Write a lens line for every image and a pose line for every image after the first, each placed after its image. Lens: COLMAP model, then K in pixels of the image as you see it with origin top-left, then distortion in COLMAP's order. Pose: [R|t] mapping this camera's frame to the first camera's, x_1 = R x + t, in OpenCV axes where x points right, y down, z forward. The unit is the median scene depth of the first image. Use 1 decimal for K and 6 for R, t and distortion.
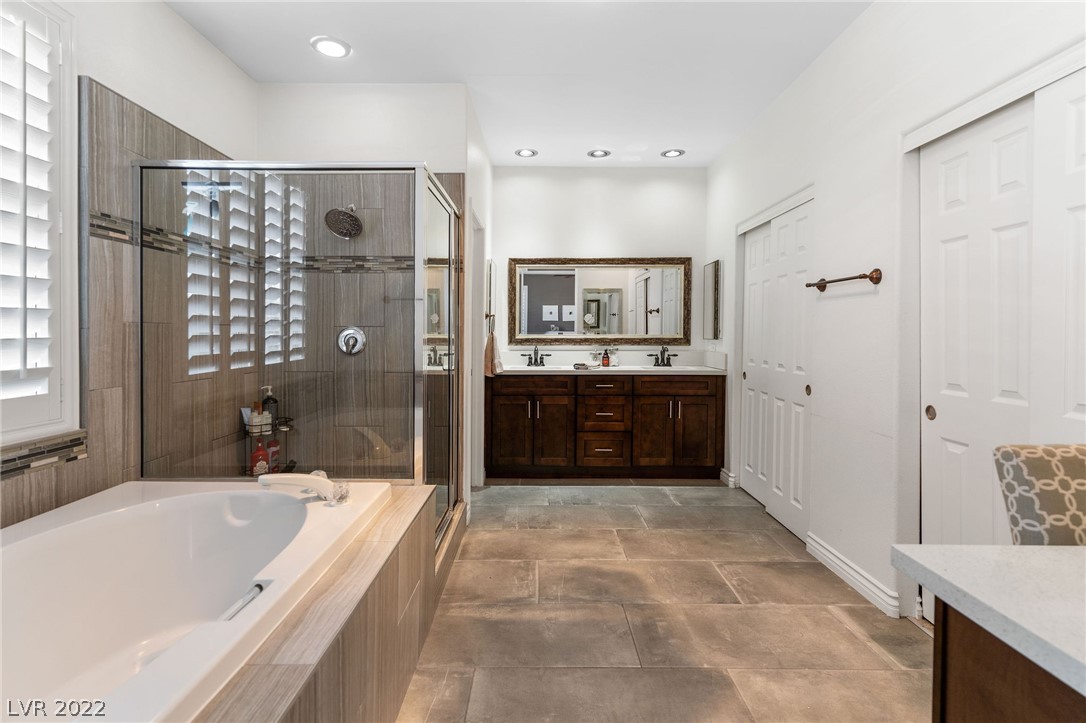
lens RADIAL K [[534.5, 0, 536.5], [0, 534.5, 335.9], [0, 0, 1]] dist [-0.001498, -0.000019]
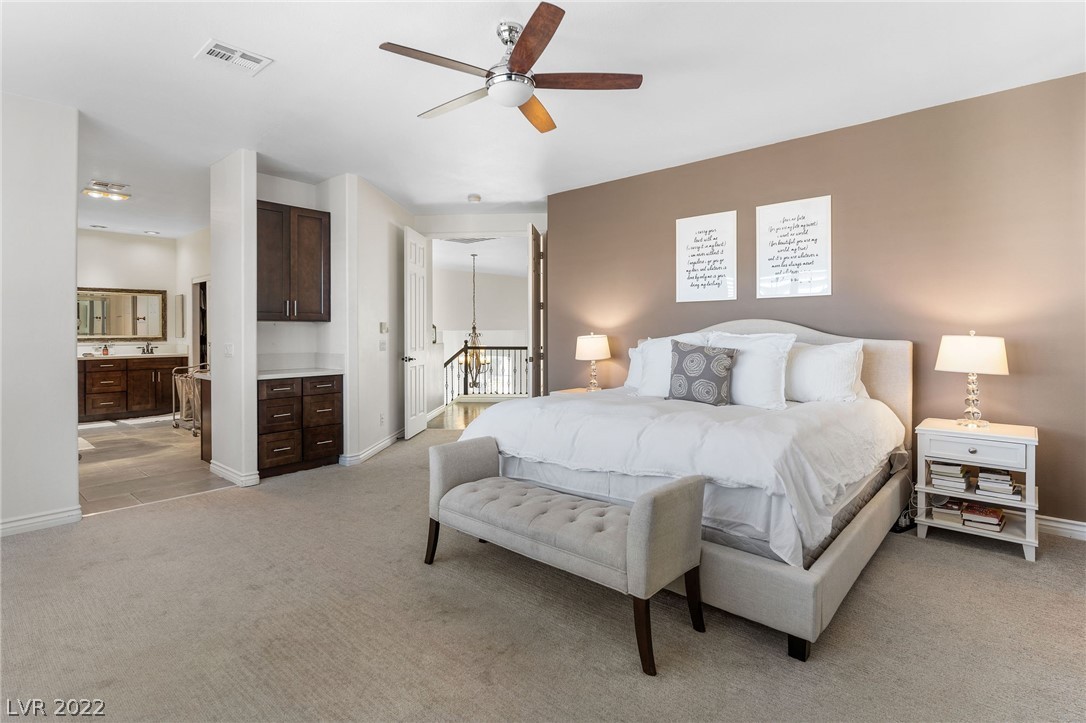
lens RADIAL K [[534.5, 0, 536.5], [0, 534.5, 335.9], [0, 0, 1]] dist [-0.001498, -0.000019]
pose [[0.655747, -0.012022, 0.754885, -0.357666], [0.012941, 0.999905, 0.004682, 0.011628], [-0.754870, 0.006699, 0.655840, -1.600356]]
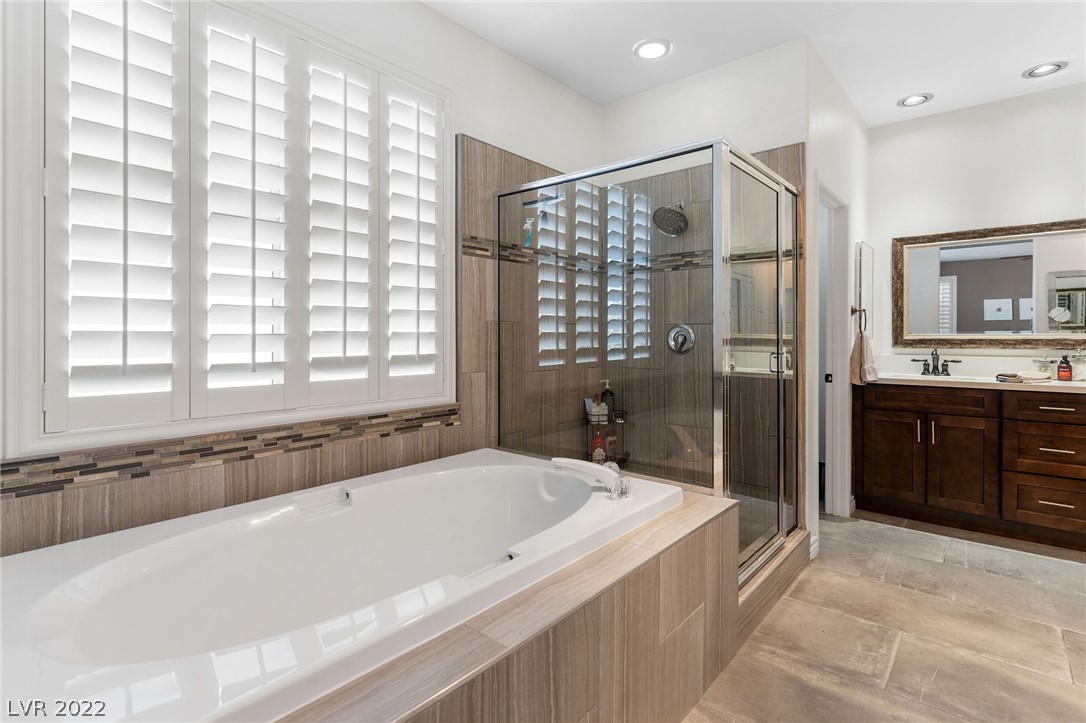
lens RADIAL K [[527.0, 0, 537.9], [0, 527.0, 331.9], [0, 0, 1]] dist [0.001948, 0.001260]
pose [[0.759226, -0.006664, -0.650793, 0.090861], [-0.004116, 0.999878, -0.015040, 0.012941], [0.650814, 0.014097, 0.759106, 0.093314]]
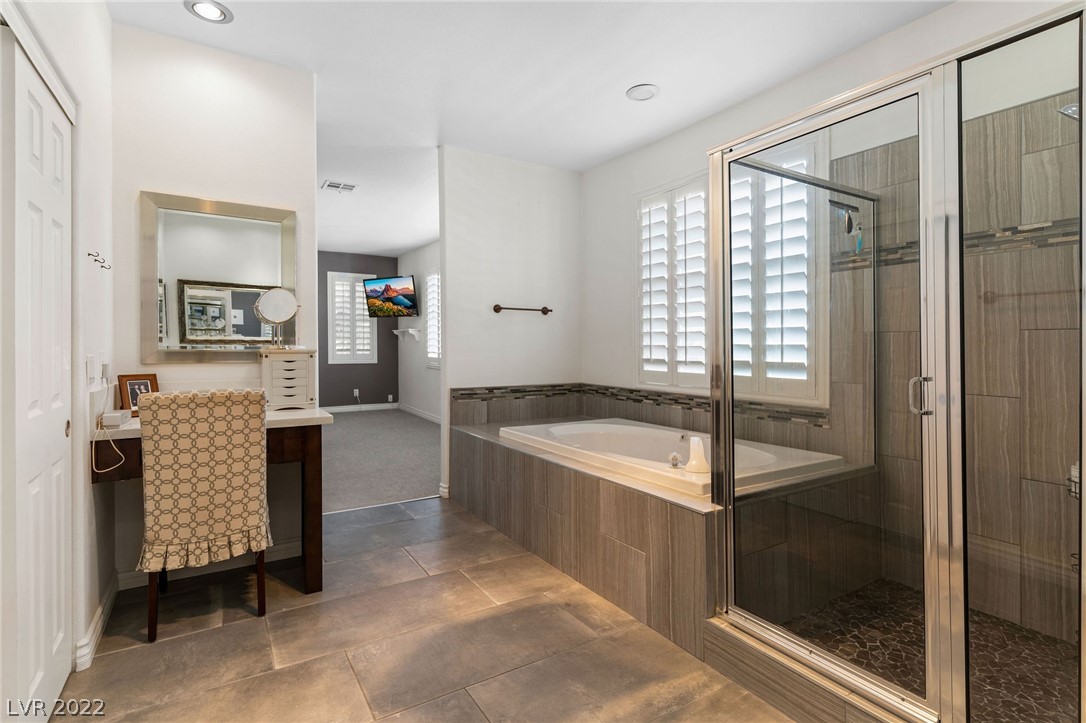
lens RADIAL K [[531.9, 0, 541.1], [0, 531.9, 350.7], [0, 0, 1]] dist [0.002498, 0.000481]
pose [[-0.847333, -0.001425, -0.531060, 0.361868], [-0.009866, 0.999866, 0.013059, 0.005646], [0.530970, 0.016305, -0.847234, 1.154237]]
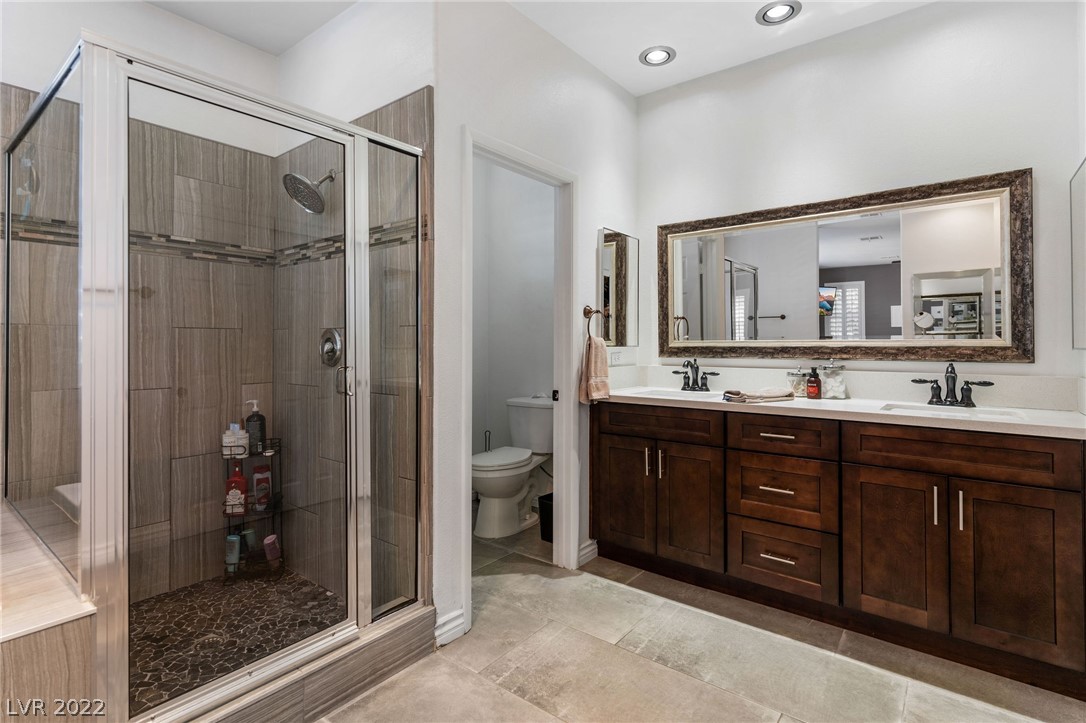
lens RADIAL K [[527.0, 0, 537.9], [0, 527.0, 331.9], [0, 0, 1]] dist [0.001948, 0.001260]
pose [[0.787543, -0.015877, -0.616056, 0.366058], [-0.002338, 0.999584, -0.028751, 0.008813], [0.616256, 0.024084, 0.787178, 0.617032]]
